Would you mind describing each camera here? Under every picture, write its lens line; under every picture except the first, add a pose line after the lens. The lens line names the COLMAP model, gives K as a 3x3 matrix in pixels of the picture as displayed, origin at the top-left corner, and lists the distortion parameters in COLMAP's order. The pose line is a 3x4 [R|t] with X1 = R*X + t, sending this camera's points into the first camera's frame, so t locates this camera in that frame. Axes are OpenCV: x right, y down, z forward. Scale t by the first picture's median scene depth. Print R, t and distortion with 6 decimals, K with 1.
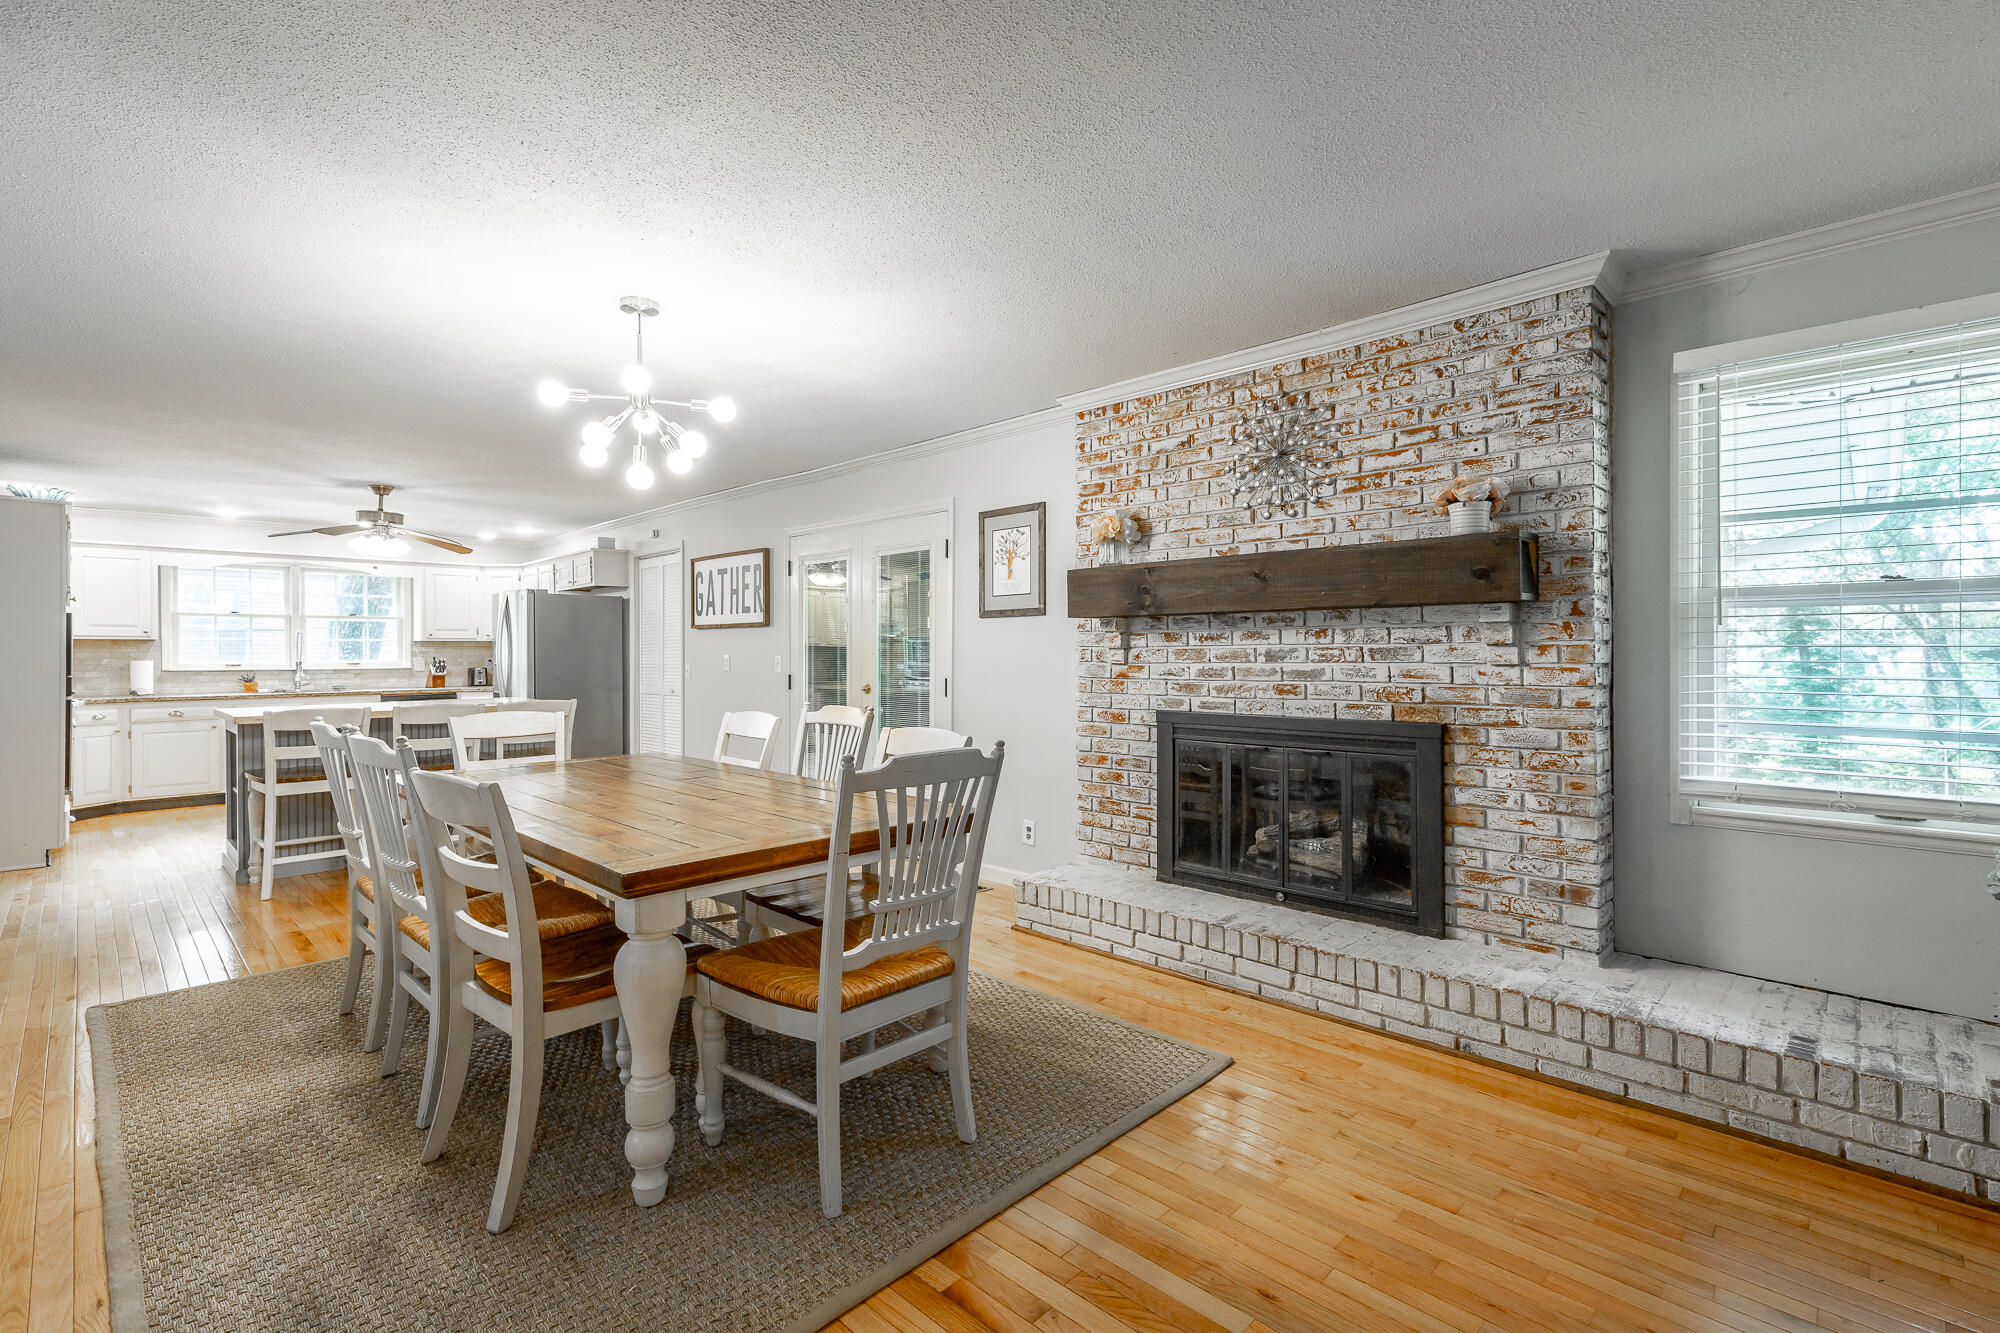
lens RADIAL K [[891.7, 0, 1006.6], [0, 891.7, 653.0], [0, 0, 1]] dist [-0.000453, -0.000056]
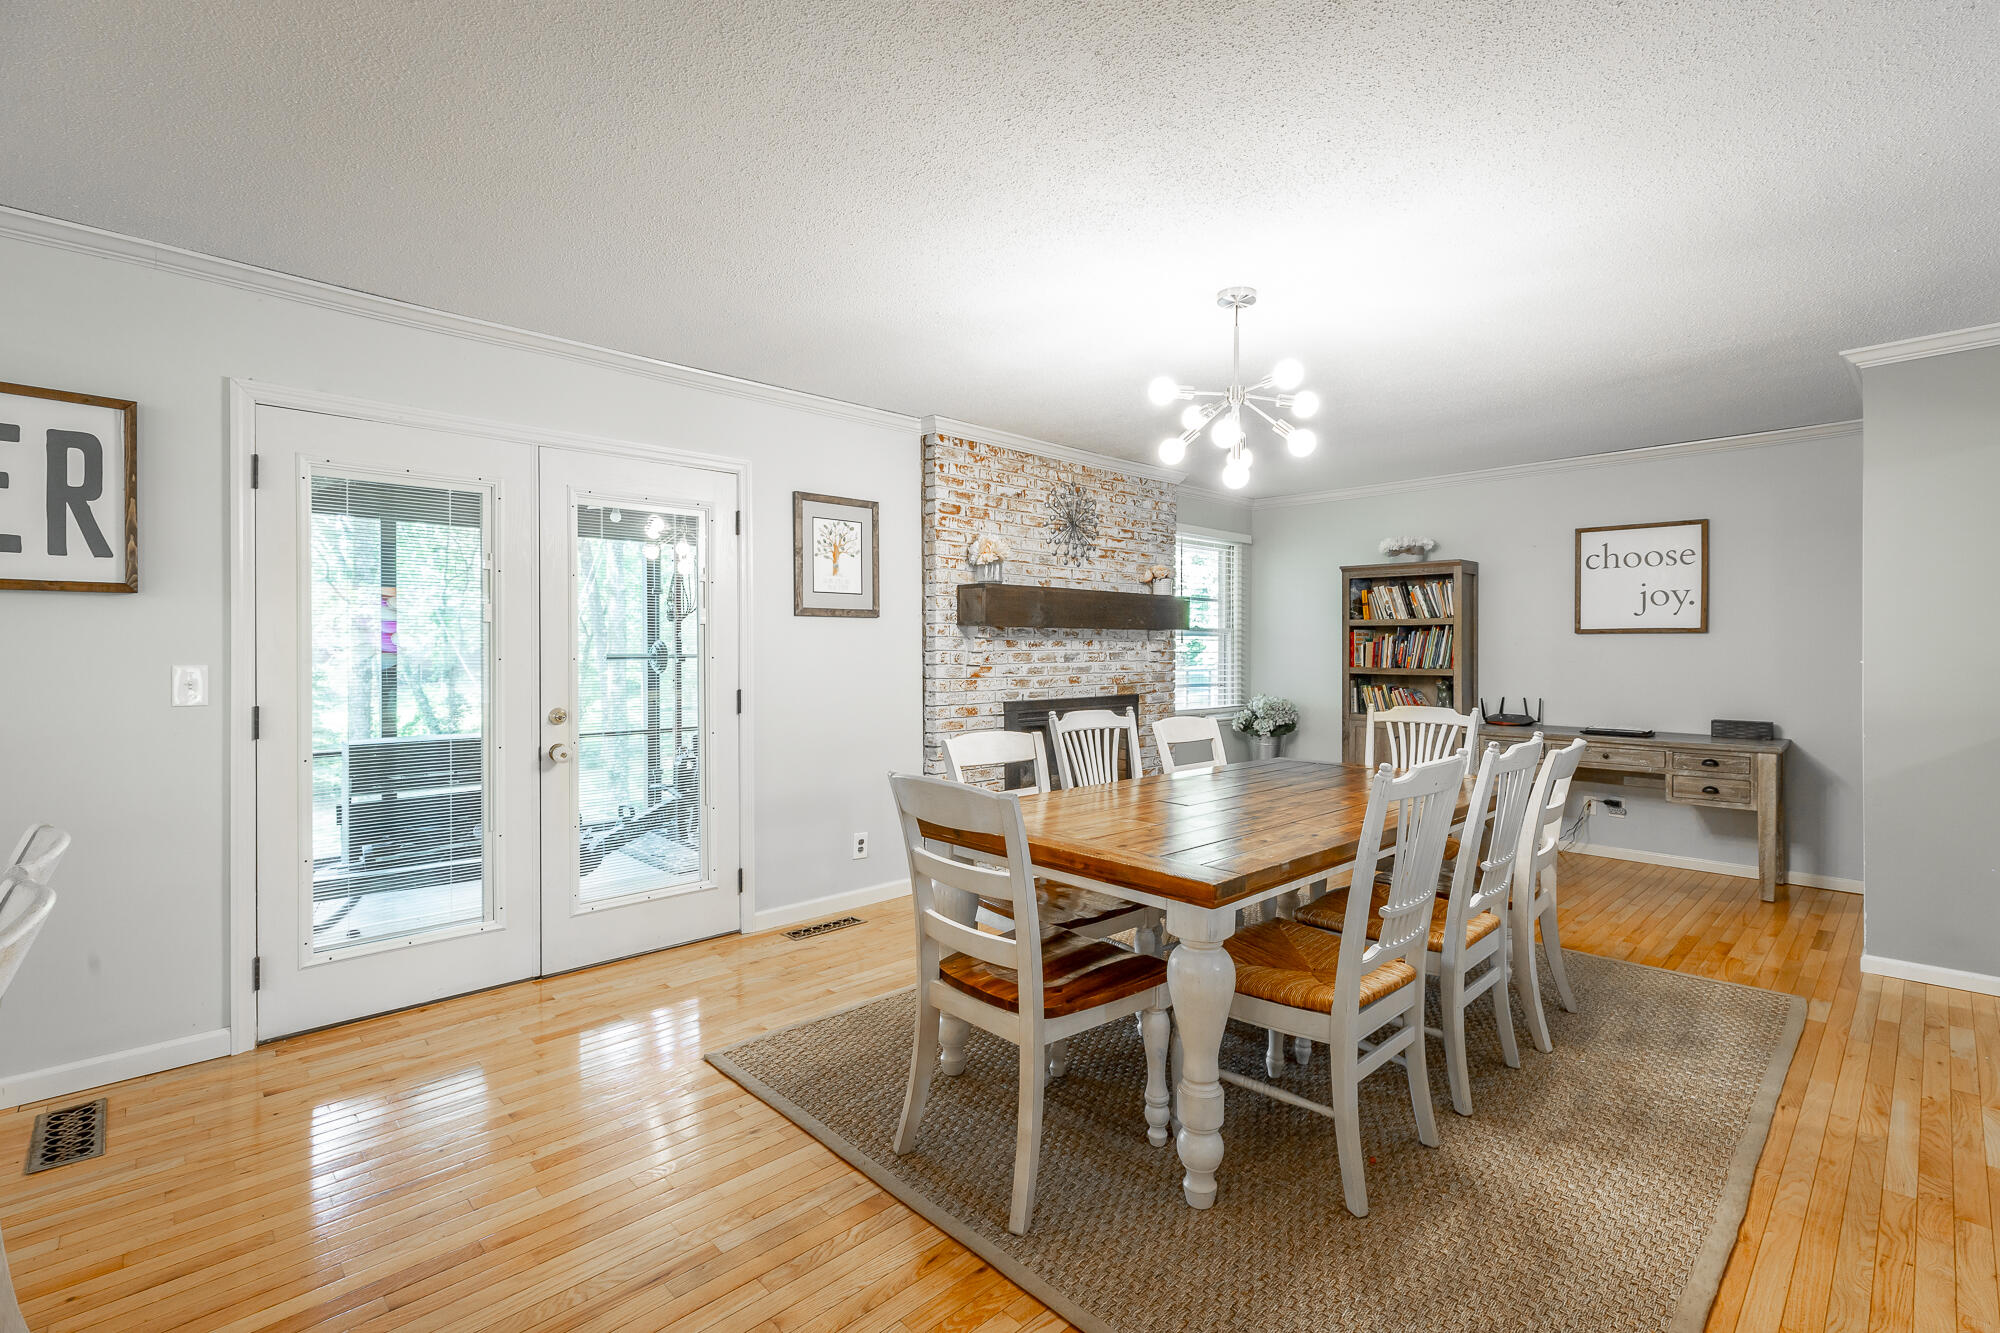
lens RADIAL K [[896.0, 0, 1018.1], [0, 896.0, 645.3], [0, 0, 1]] dist [-0.000536, -0.000212]
pose [[0.028315, 0.005005, 0.999587, -1.050114], [-0.002559, 0.999985, -0.004935, -0.008760], [-0.999596, -0.002418, 0.028328, 0.915283]]
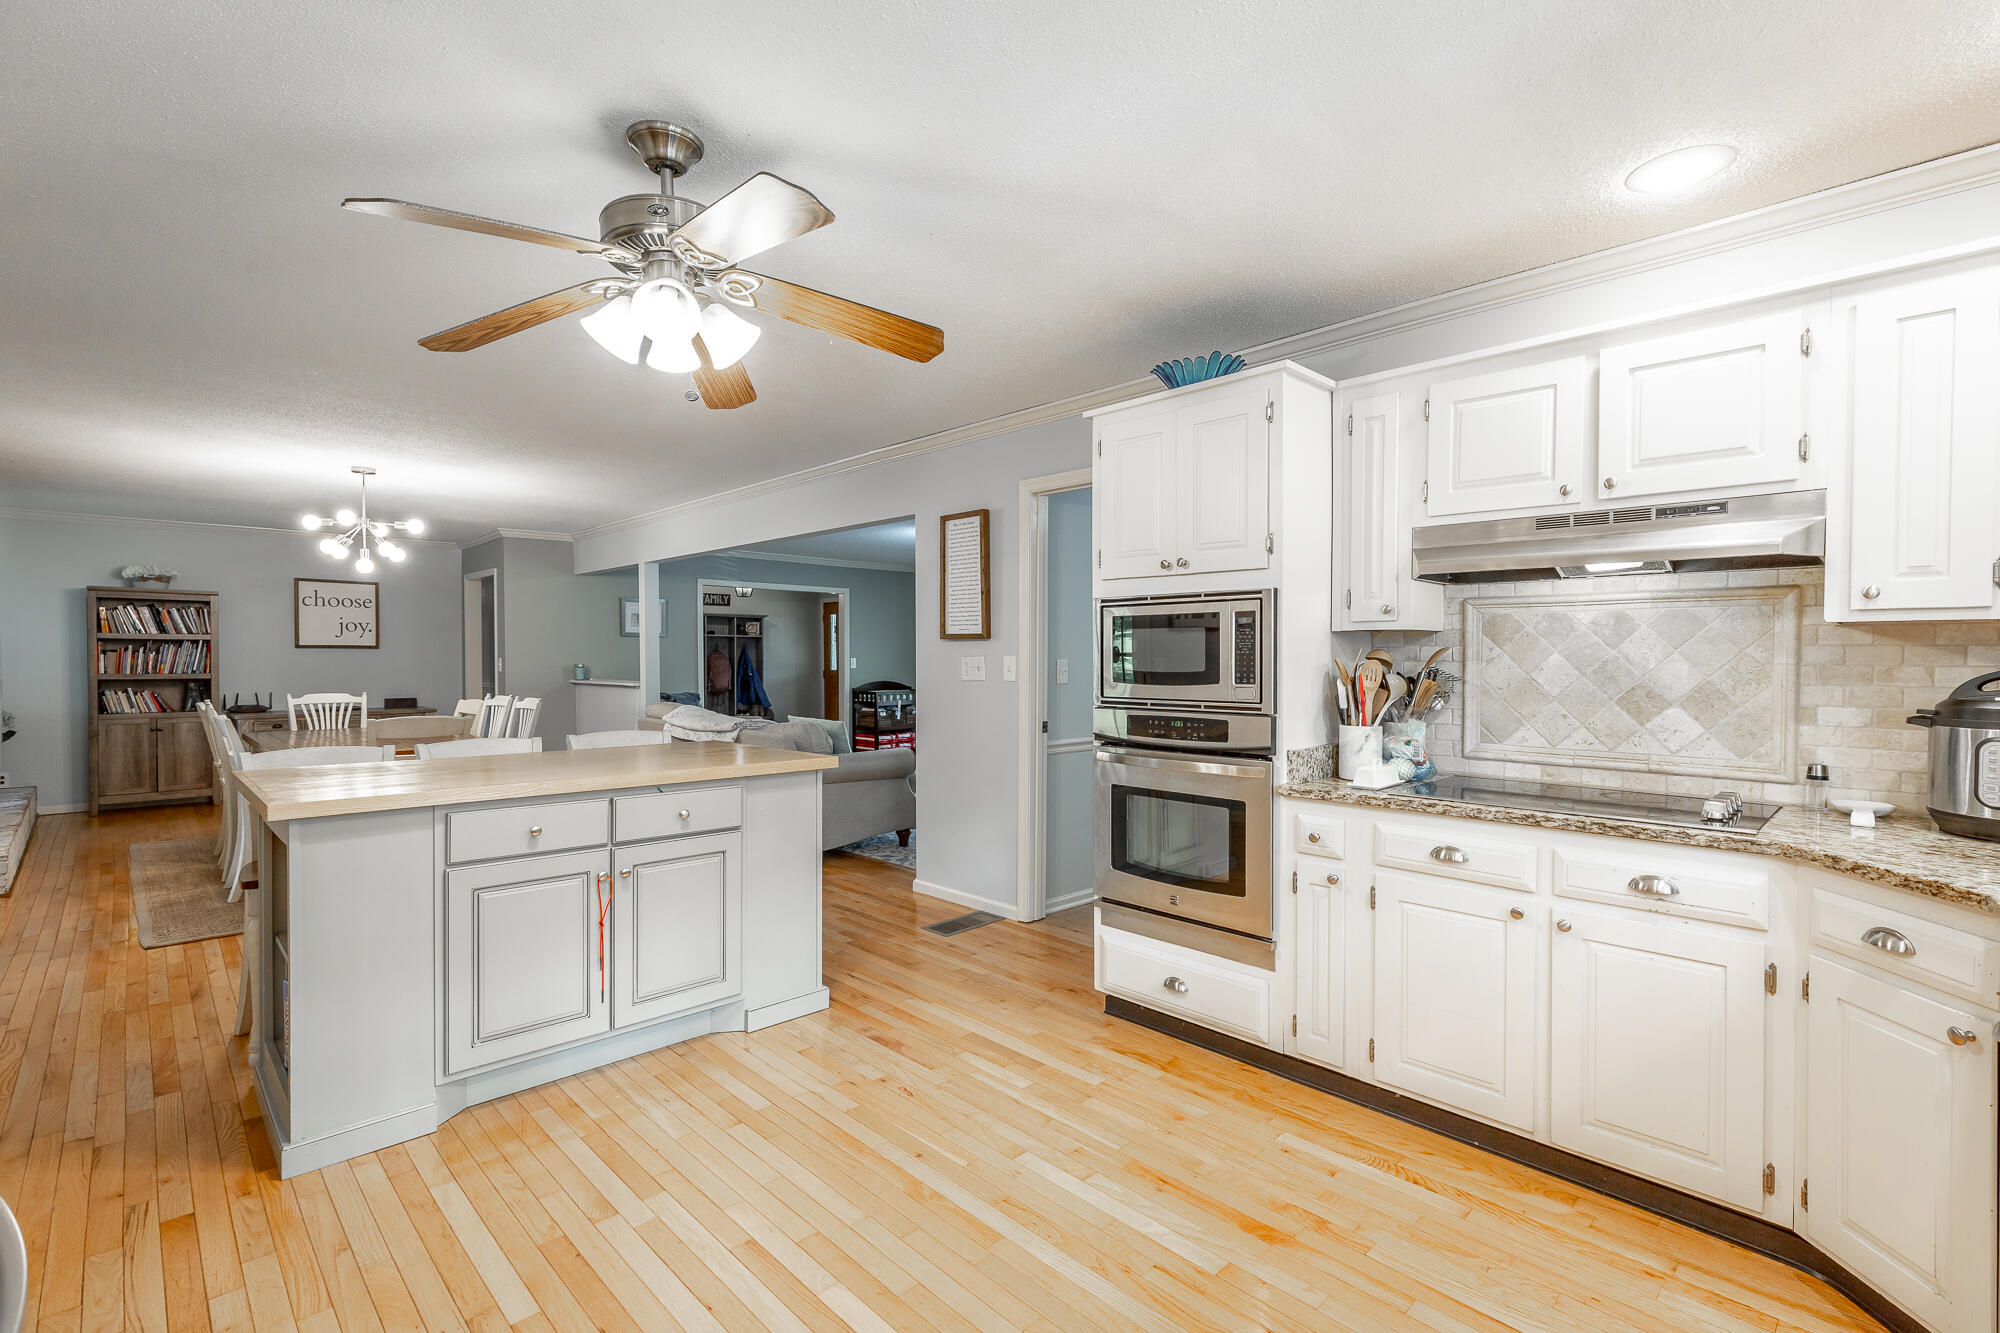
lens RADIAL K [[903.9, 0, 1007.4], [0, 903.9, 667.8], [0, 0, 1]] dist [0.000112, 0.000021]
pose [[-0.999333, 0.001092, 0.036496, -1.384263], [0.001451, 0.999951, 0.009808, -0.007848], [-0.036483, 0.009854, -0.999286, 2.188858]]
